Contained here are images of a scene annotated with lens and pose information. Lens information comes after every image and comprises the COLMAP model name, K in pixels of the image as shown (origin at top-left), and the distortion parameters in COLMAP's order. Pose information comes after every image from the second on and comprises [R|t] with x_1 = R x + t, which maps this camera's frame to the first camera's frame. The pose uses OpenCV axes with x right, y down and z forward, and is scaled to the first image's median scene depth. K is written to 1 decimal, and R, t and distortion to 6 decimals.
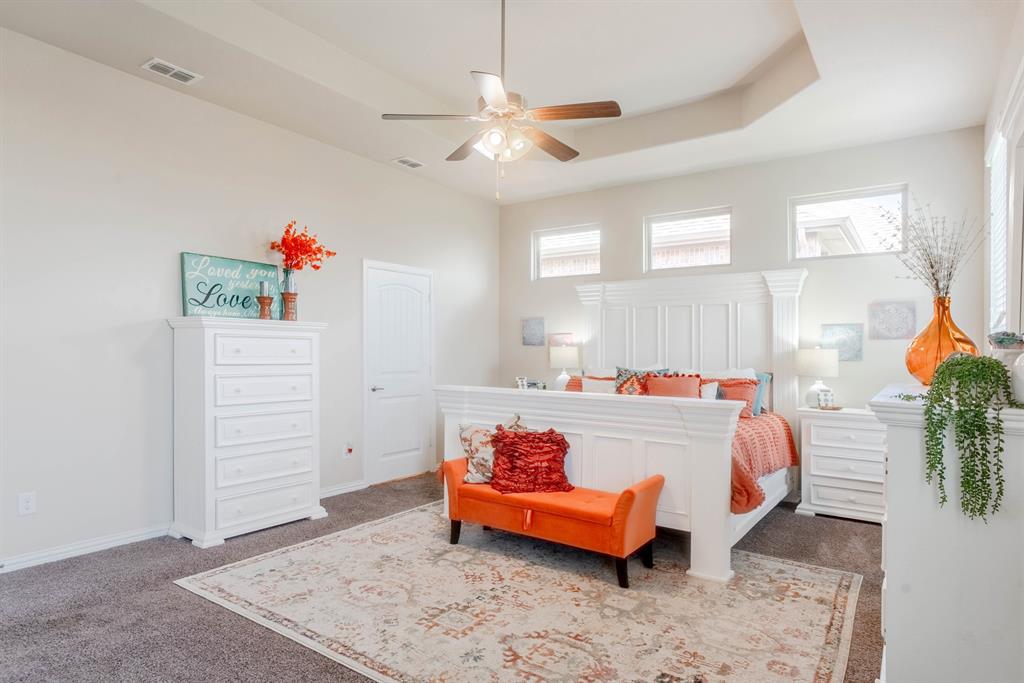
lens RADIAL K [[585.3, 0, 503.7], [0, 585.3, 359.3], [0, 0, 1]] dist [-0.015437, 0.010570]
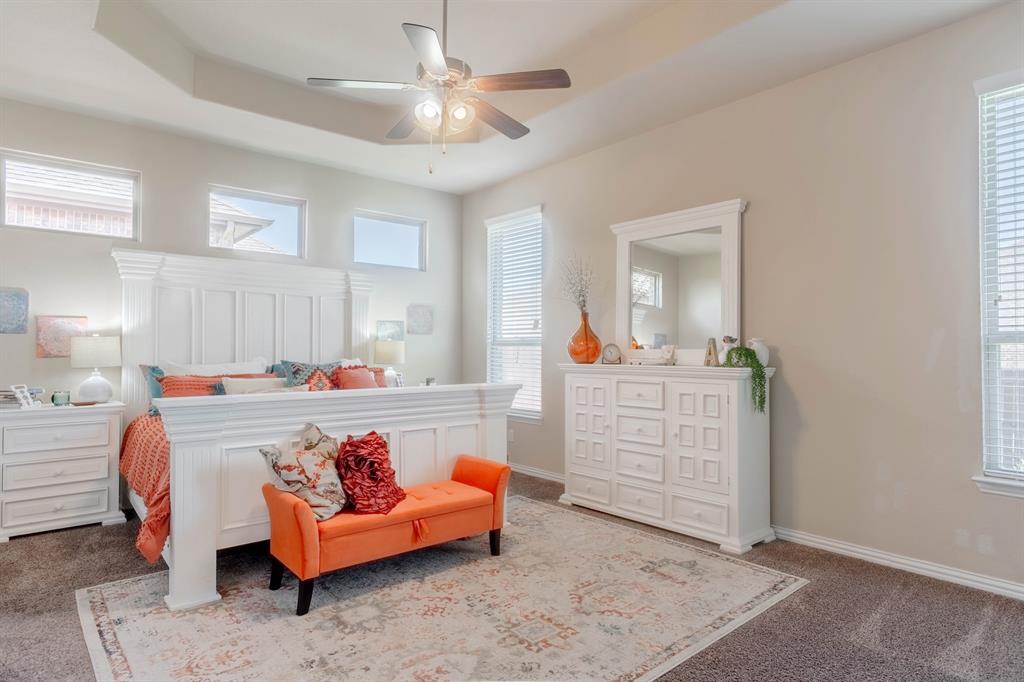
lens RADIAL K [[585.3, 0, 510.6], [0, 585.3, 339.7], [0, 0, 1]] dist [-0.015437, 0.010570]
pose [[0.229445, 0.003632, 0.973315, -0.767378], [0.011016, 0.999919, -0.006328, -0.013118], [-0.973259, 0.012174, 0.229386, 0.622019]]
